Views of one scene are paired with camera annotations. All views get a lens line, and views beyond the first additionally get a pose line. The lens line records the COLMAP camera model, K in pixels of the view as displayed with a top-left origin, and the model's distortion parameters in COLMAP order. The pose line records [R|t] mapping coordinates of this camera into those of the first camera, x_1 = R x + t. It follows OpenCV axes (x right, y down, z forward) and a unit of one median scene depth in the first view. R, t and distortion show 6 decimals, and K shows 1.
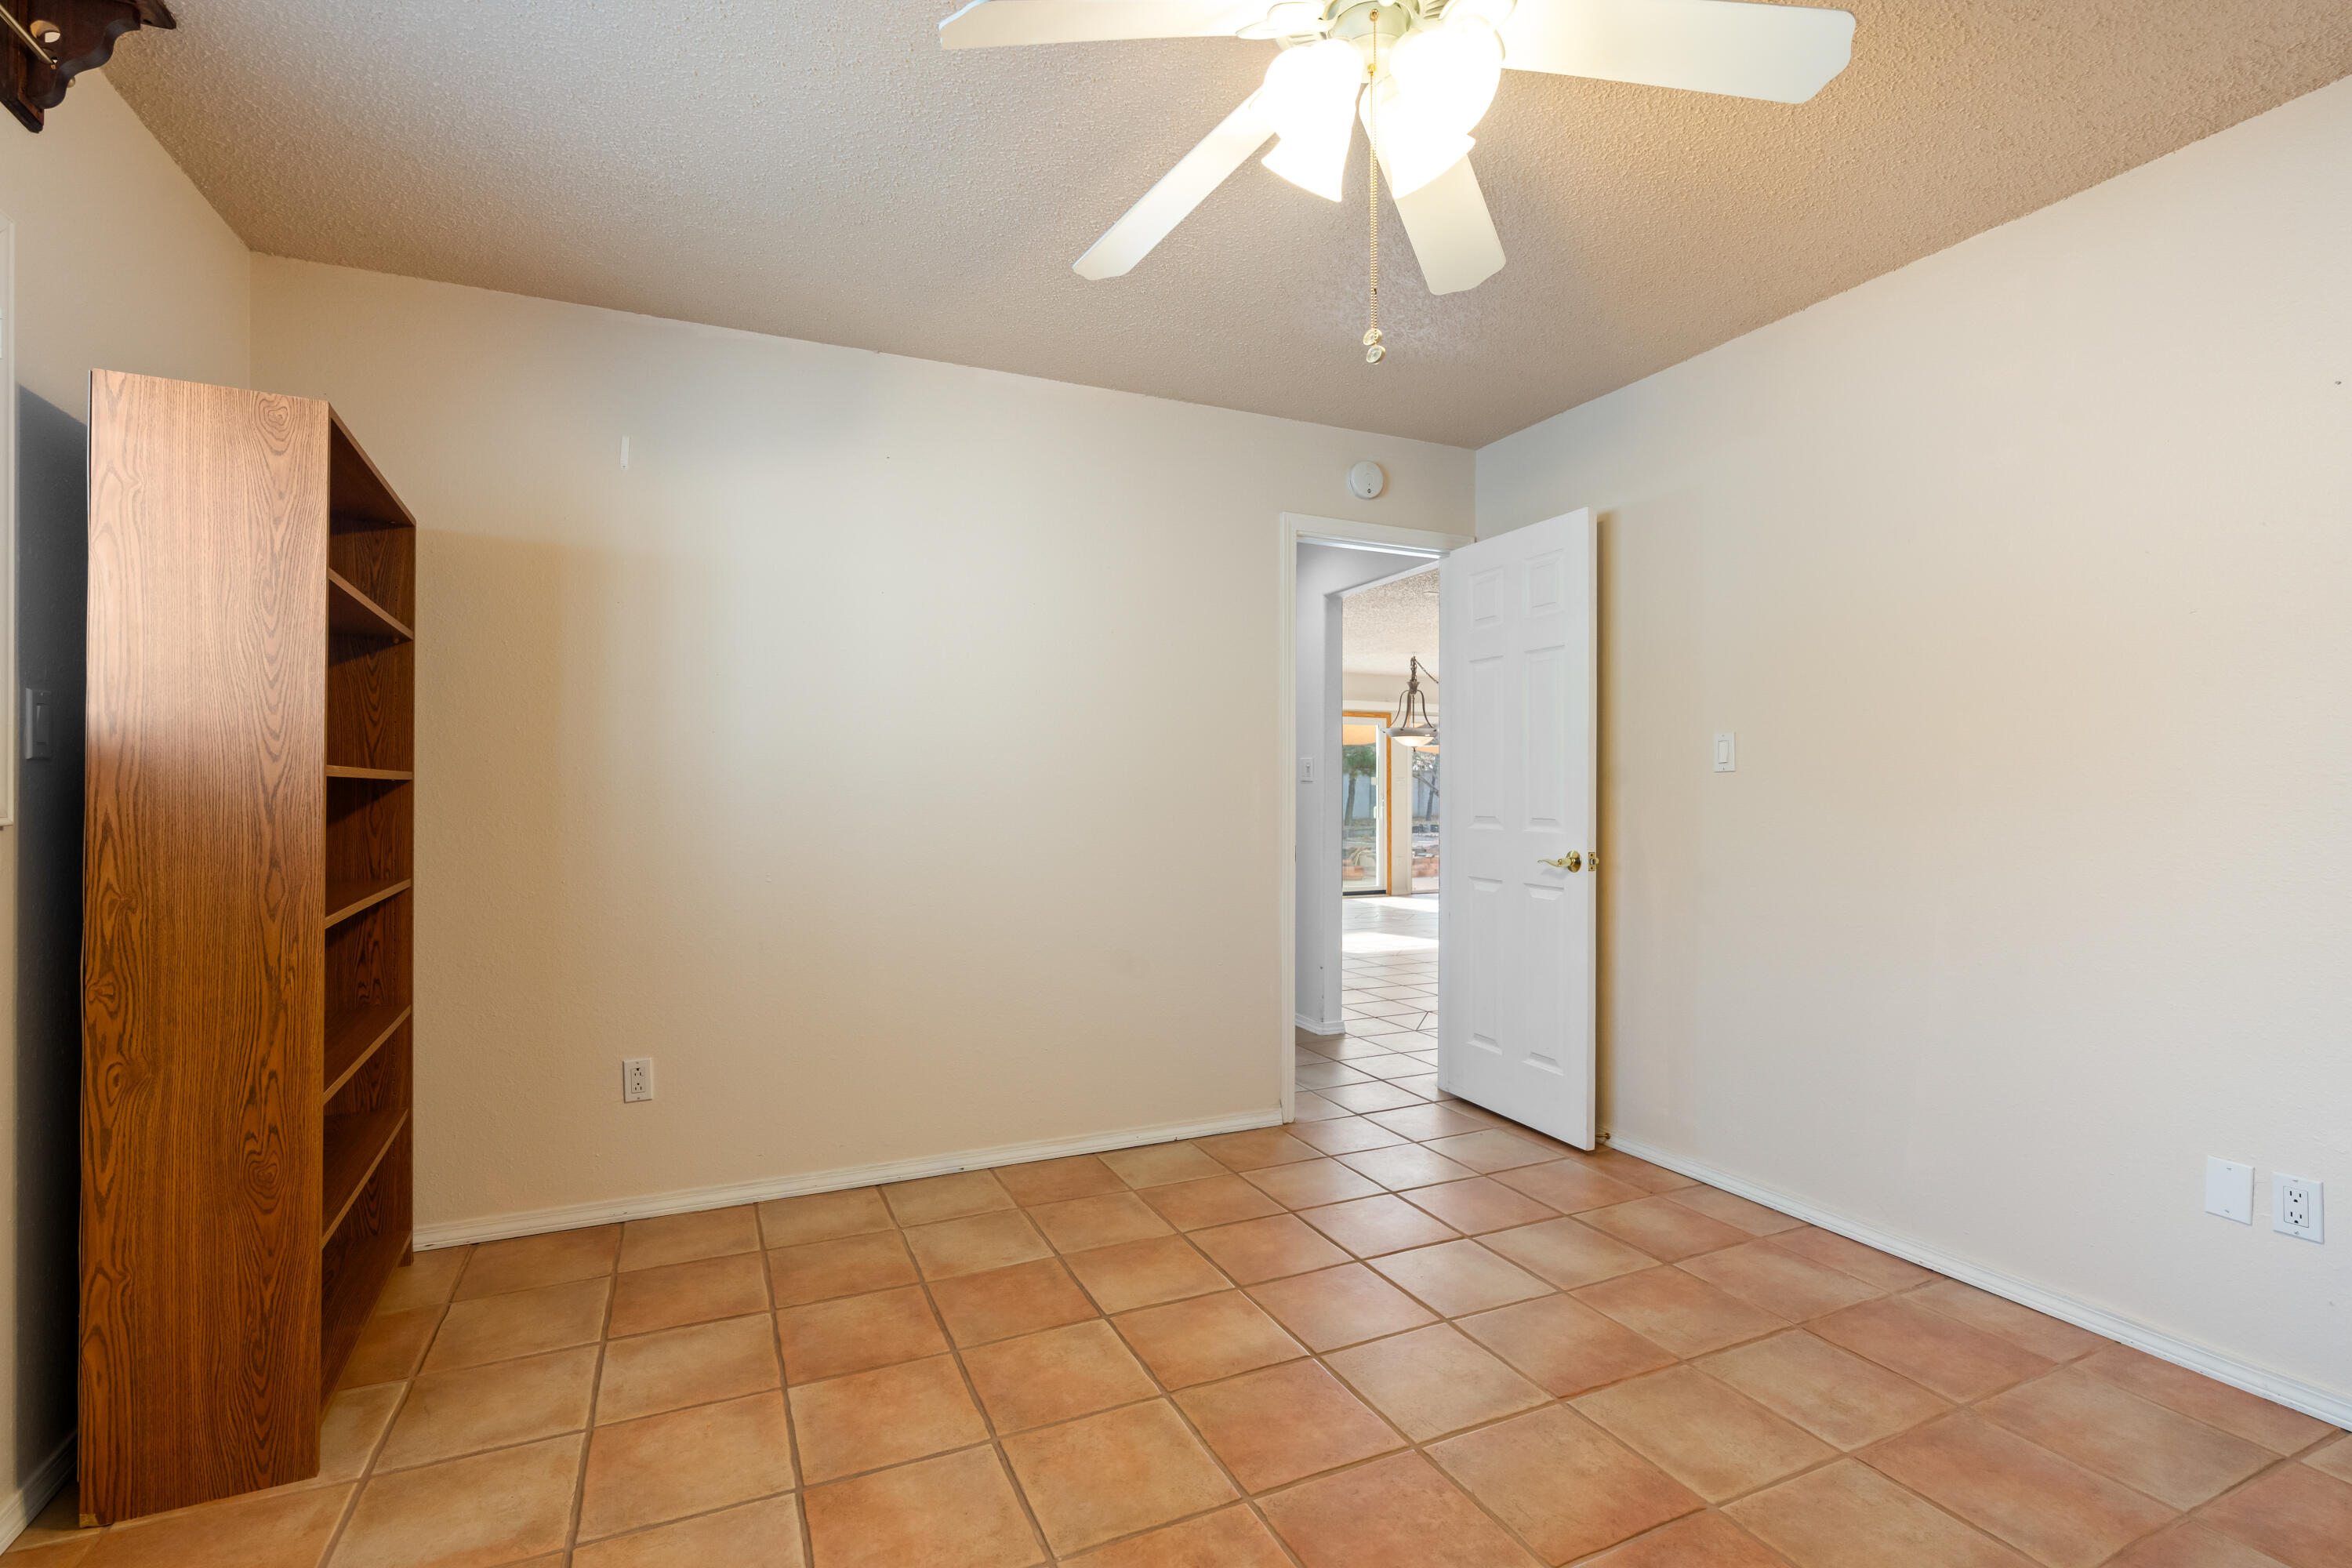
lens RADIAL K [[1085.3, 0, 1179.5], [0, 1085.3, 778.7], [0, 0, 1]] dist [-0.005181, 0.000133]
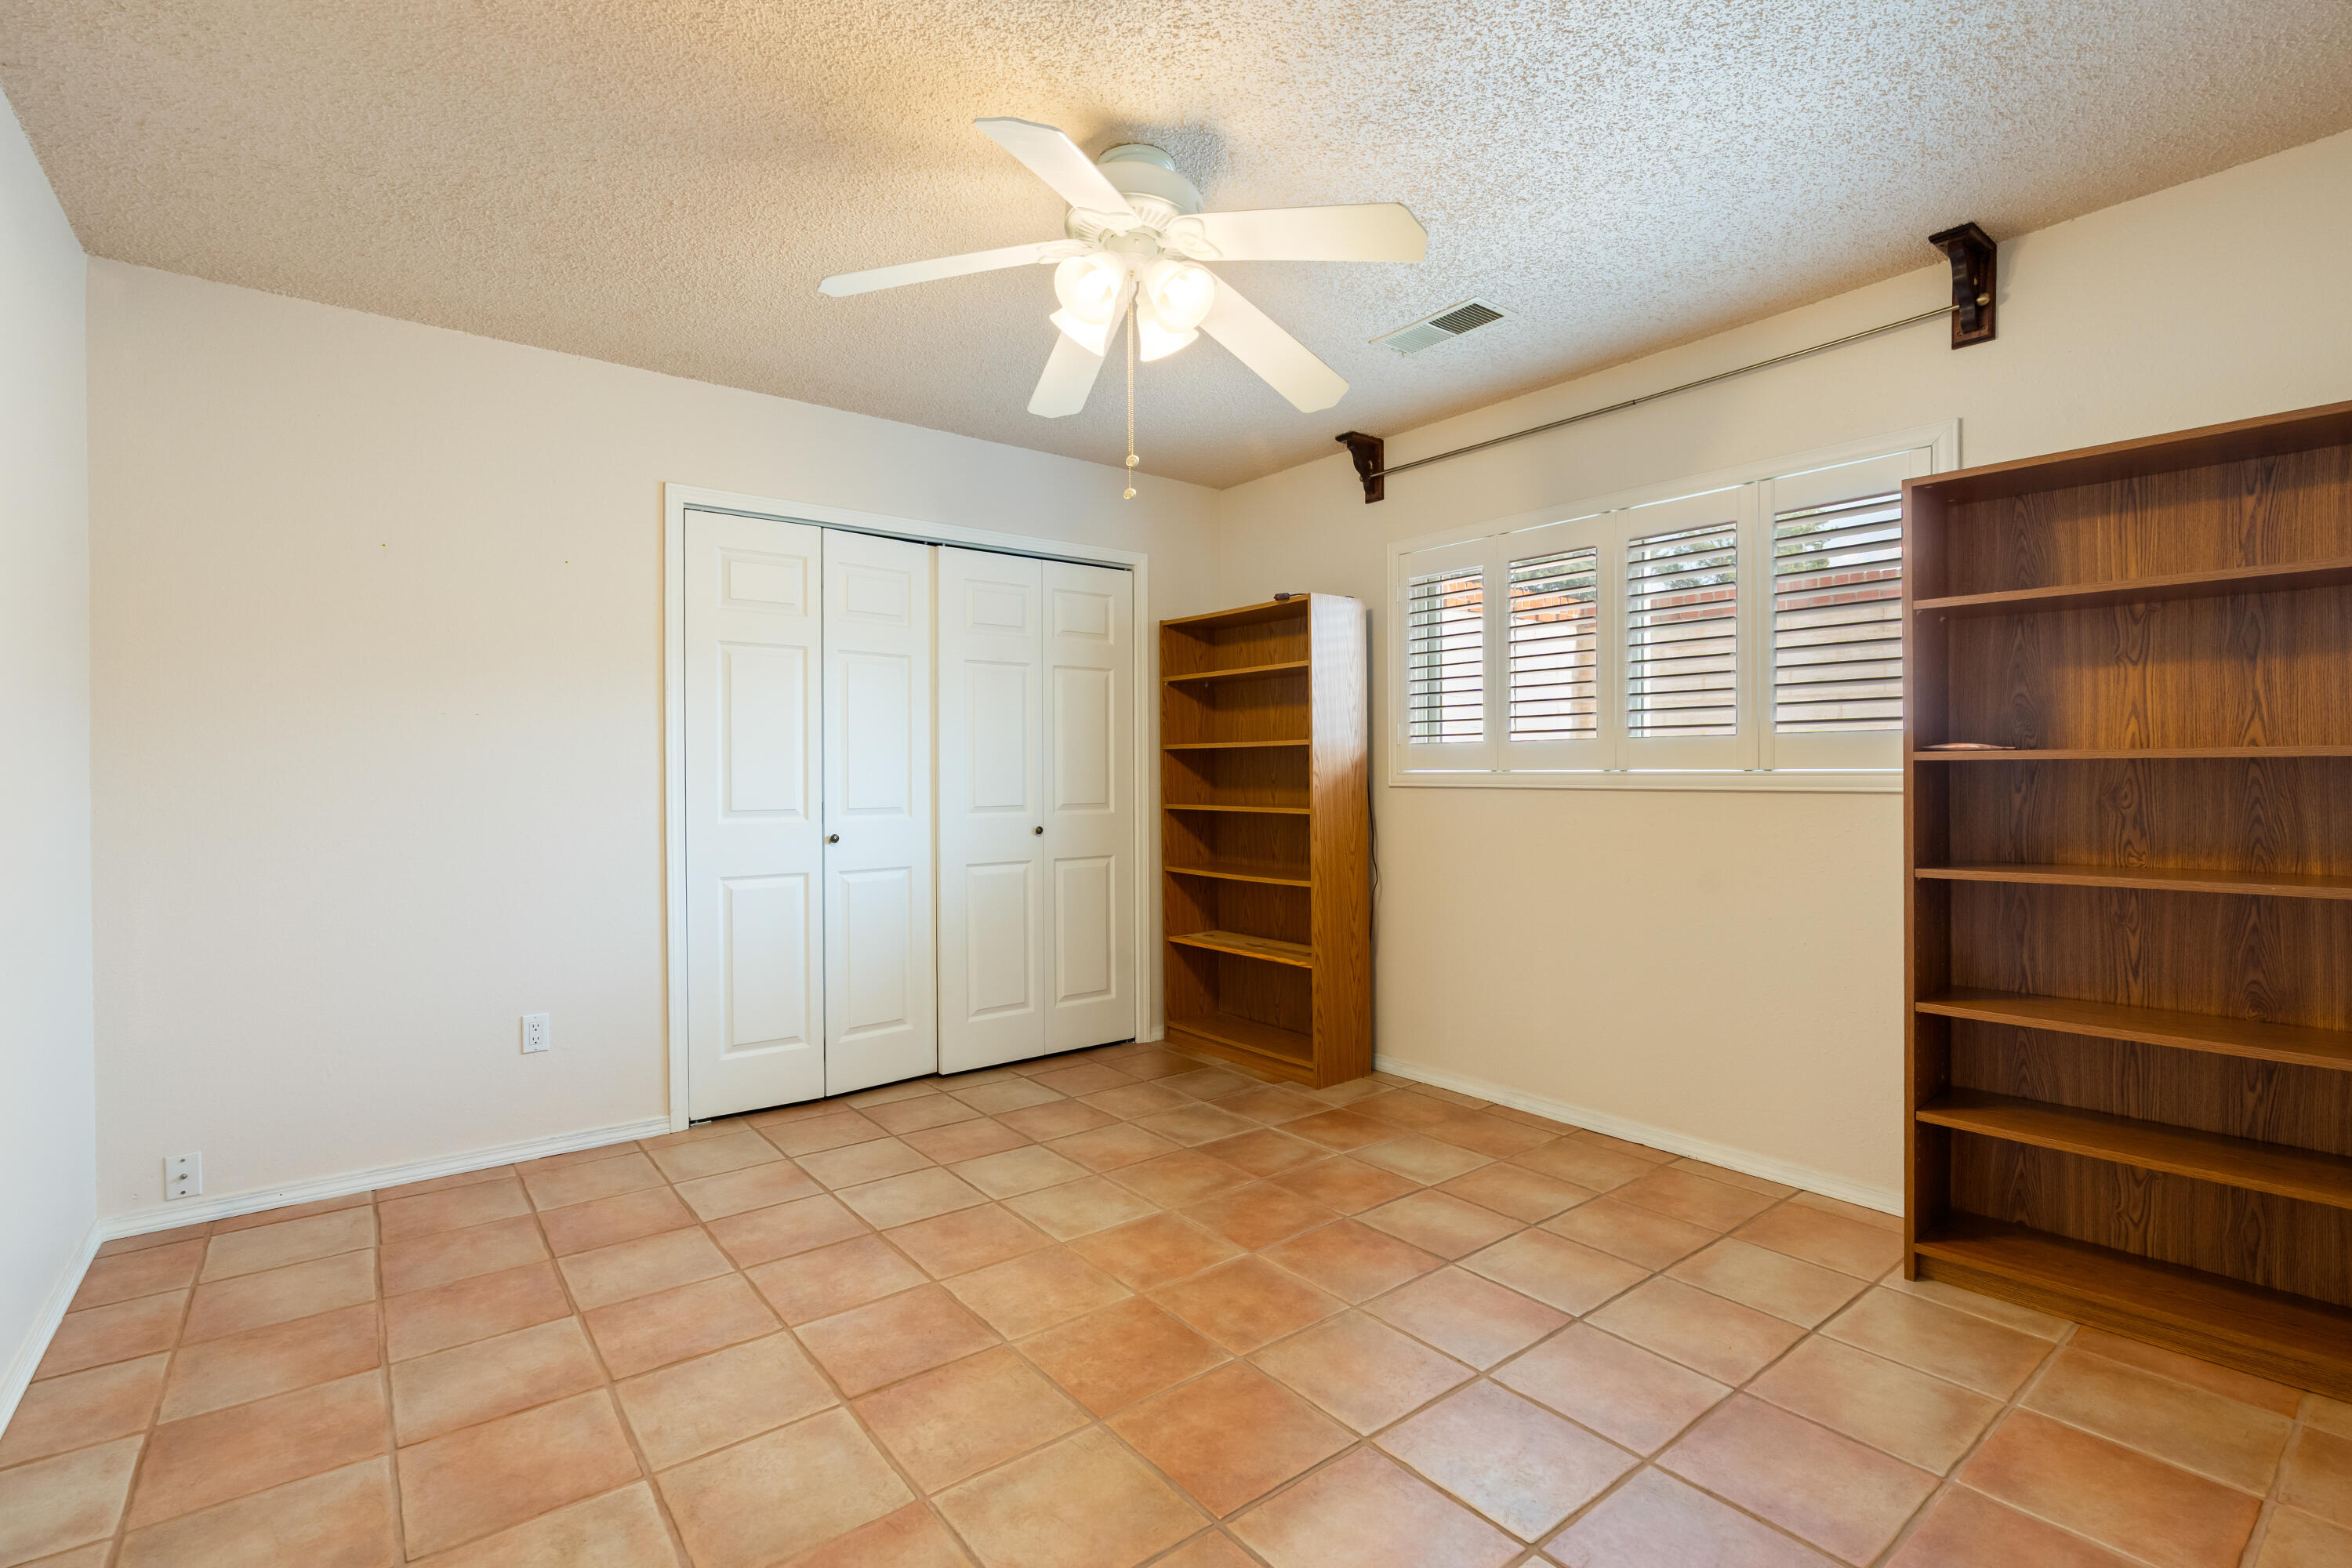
lens RADIAL K [[1085.3, 0, 1179.5], [0, 1085.3, 778.7], [0, 0, 1]] dist [-0.005181, 0.000133]
pose [[-0.972827, 0.005801, -0.231460, 0.368094], [0.006284, 0.999979, -0.001350, 0.015384], [0.231447, -0.002768, -0.972844, 1.968810]]
